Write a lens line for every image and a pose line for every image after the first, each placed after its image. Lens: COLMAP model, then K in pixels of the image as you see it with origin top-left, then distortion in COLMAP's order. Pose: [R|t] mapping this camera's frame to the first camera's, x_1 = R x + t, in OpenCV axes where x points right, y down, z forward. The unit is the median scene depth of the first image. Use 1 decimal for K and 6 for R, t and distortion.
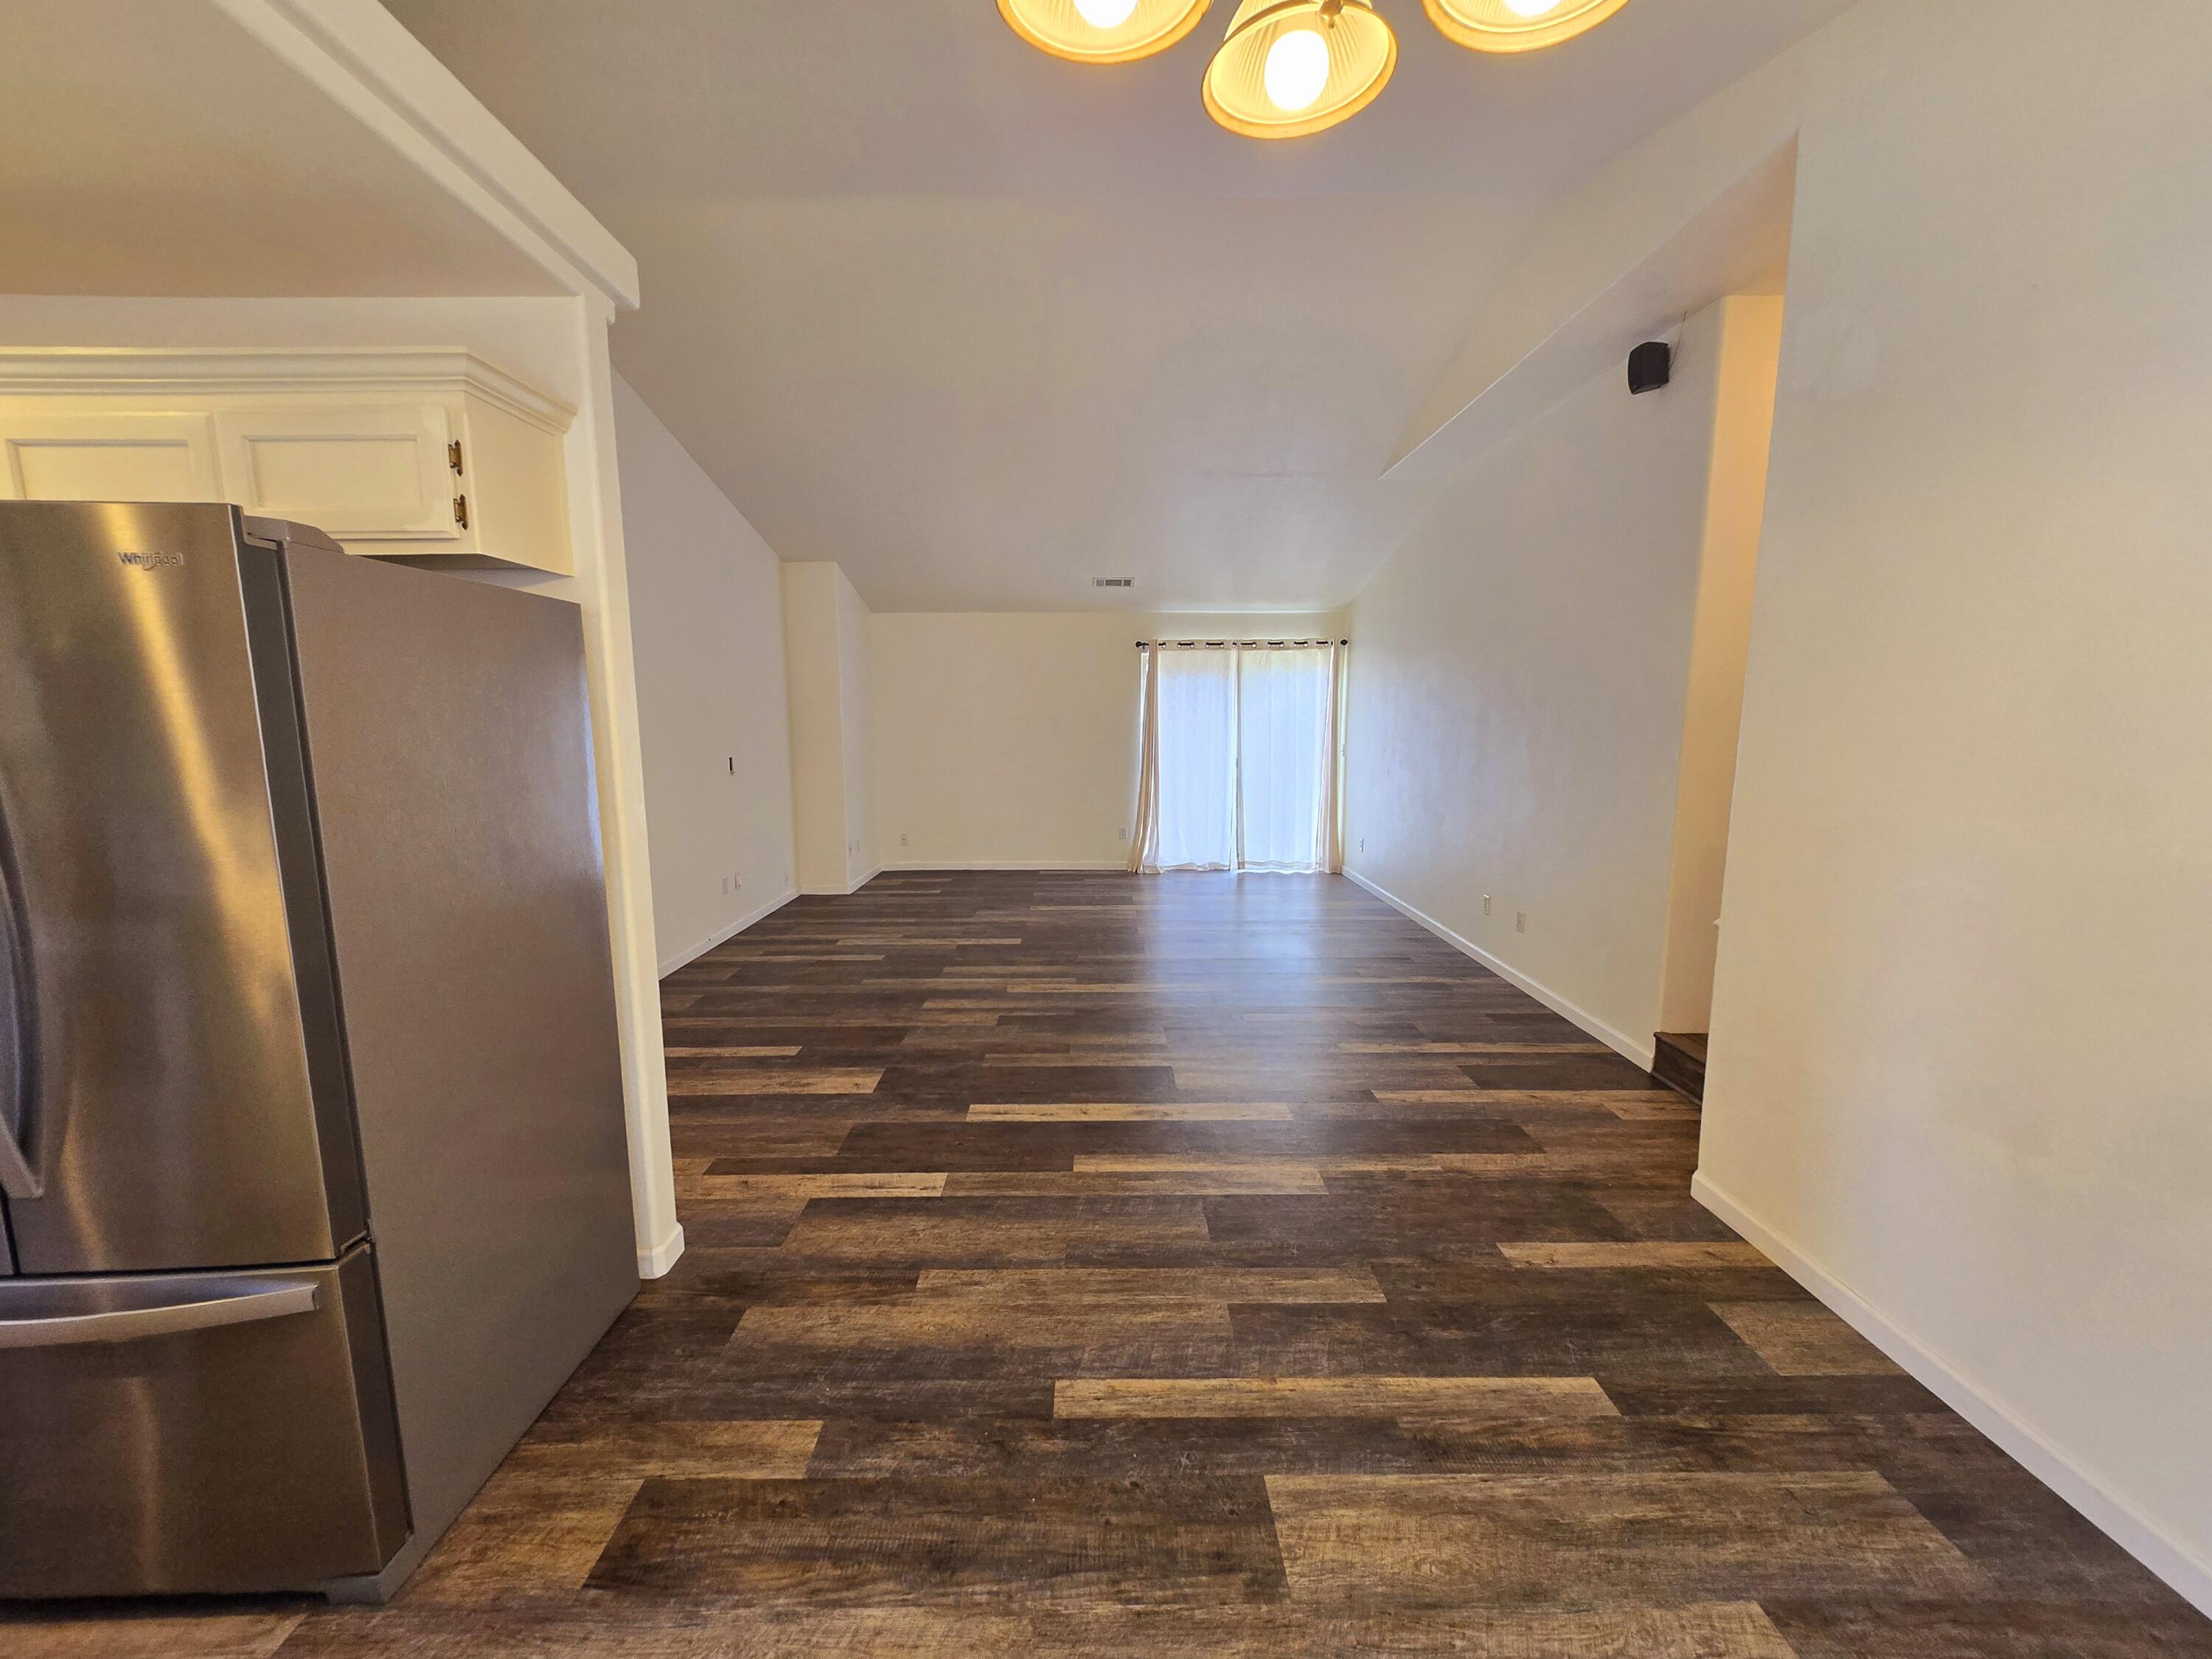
lens RADIAL K [[872.4, 0, 1098.8], [0, 872.4, 839.8], [0, 0, 1]] dist [0.001529, -0.000134]
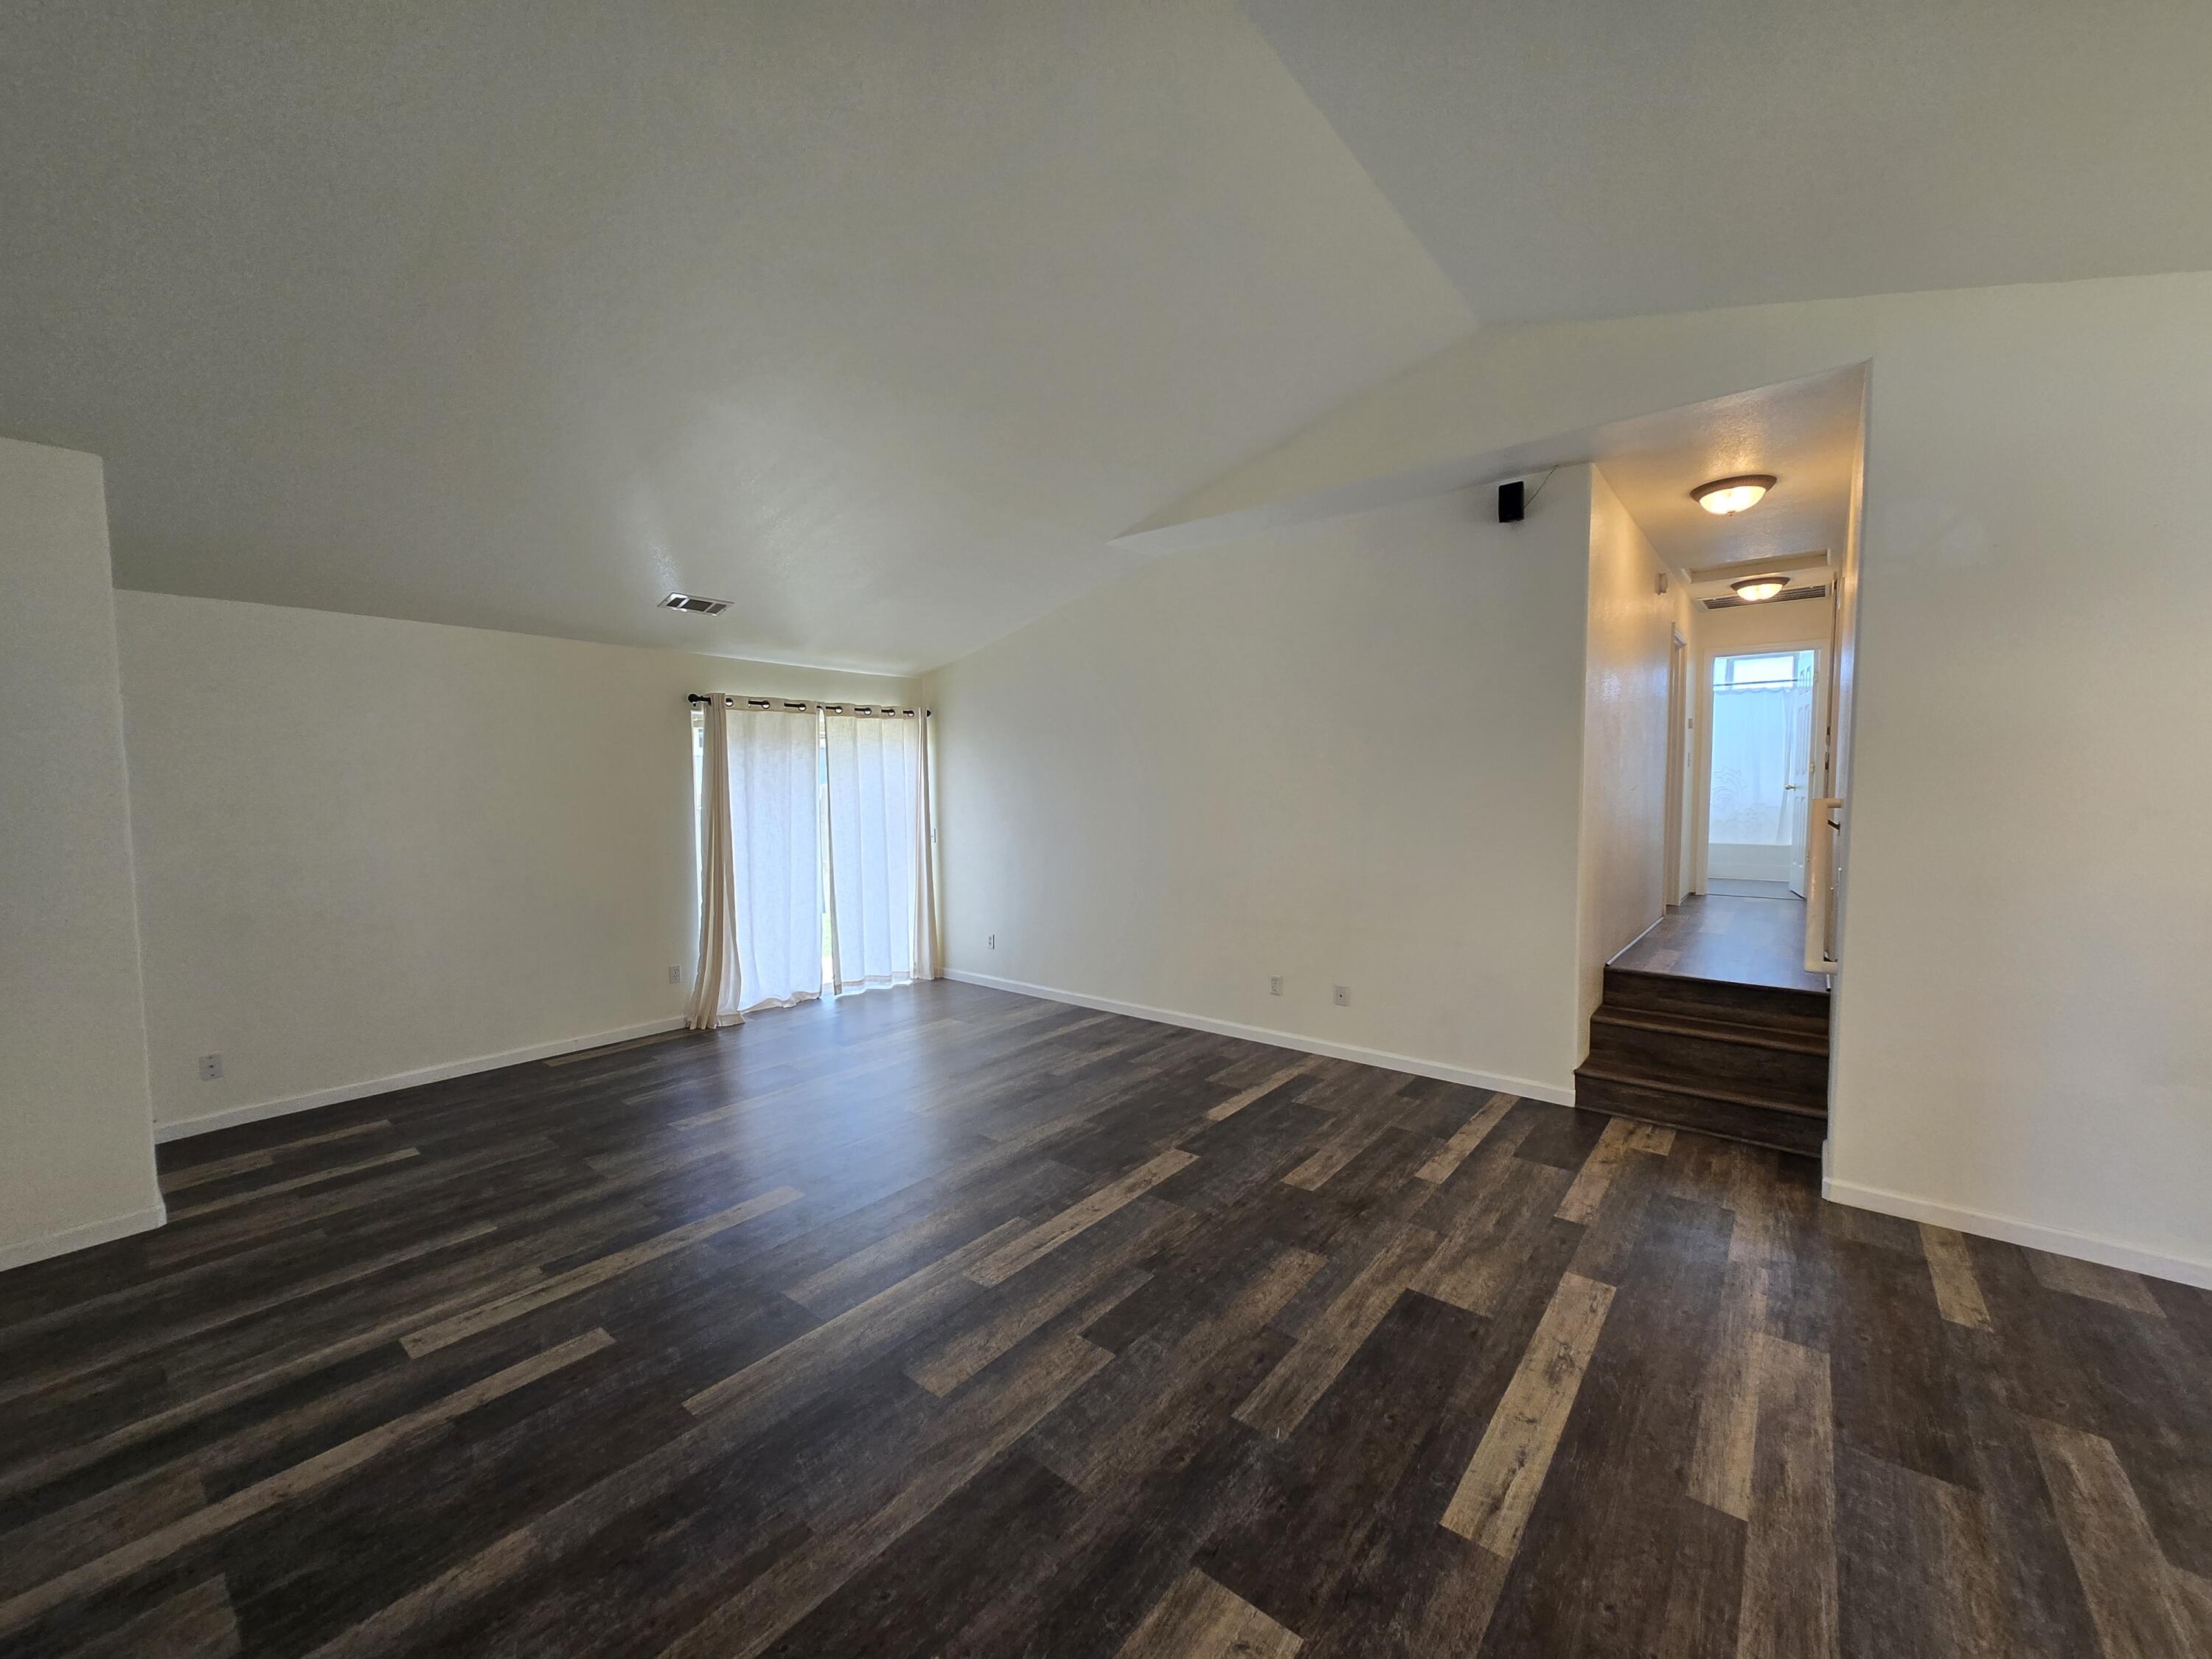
lens RADIAL K [[872.4, 0, 1098.8], [0, 872.4, 839.8], [0, 0, 1]] dist [0.001529, -0.000134]
pose [[0.635666, -0.052568, 0.770172, -0.462478], [0.116809, 0.992741, -0.028650, -0.088465], [-0.763075, 0.108175, 0.637192, 0.522815]]
